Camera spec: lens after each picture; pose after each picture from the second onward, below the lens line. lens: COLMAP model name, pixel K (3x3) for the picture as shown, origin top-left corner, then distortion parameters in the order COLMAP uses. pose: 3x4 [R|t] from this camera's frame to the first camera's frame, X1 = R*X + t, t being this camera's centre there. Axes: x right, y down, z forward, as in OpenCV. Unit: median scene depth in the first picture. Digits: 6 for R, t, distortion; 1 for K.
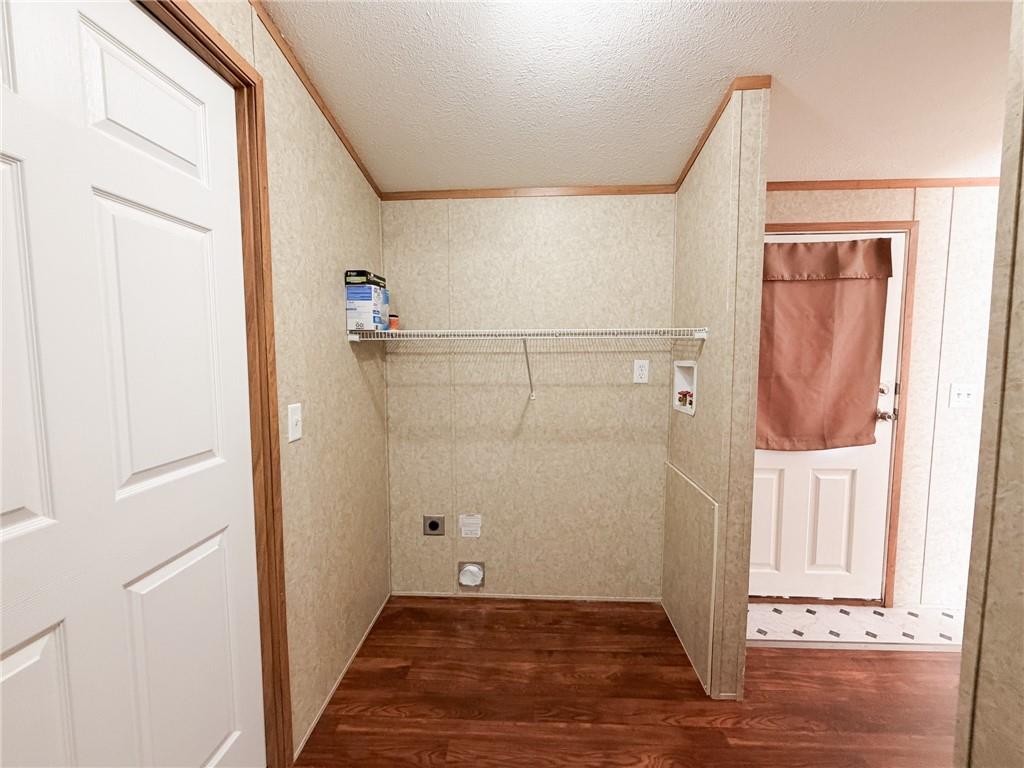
lens RADIAL K [[408.3, 0, 504.3], [0, 408.3, 382.7], [0, 0, 1]] dist [-0.001147, -0.000657]
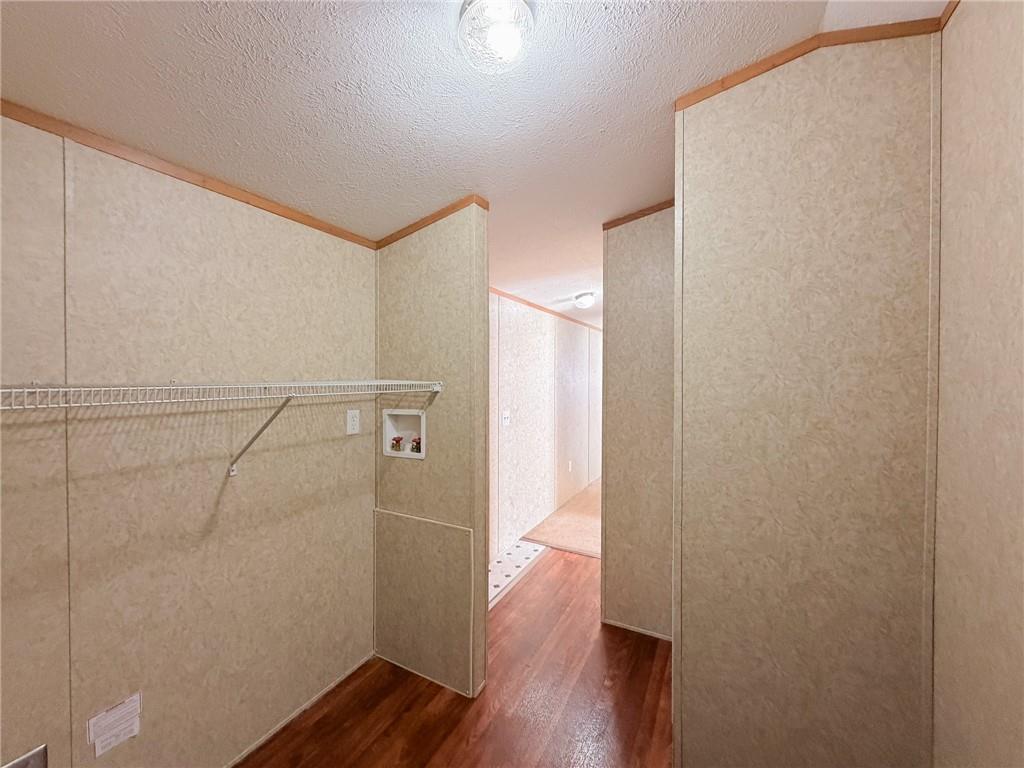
lens RADIAL K [[408.3, 0, 505.1], [0, 408.3, 381.8], [0, 0, 1]] dist [-0.001147, -0.000657]
pose [[0.426015, -0.006093, 0.904696, -0.375750], [0.066470, 0.997486, -0.024583, -0.073618], [-0.902271, 0.070608, 0.425349, 0.260505]]
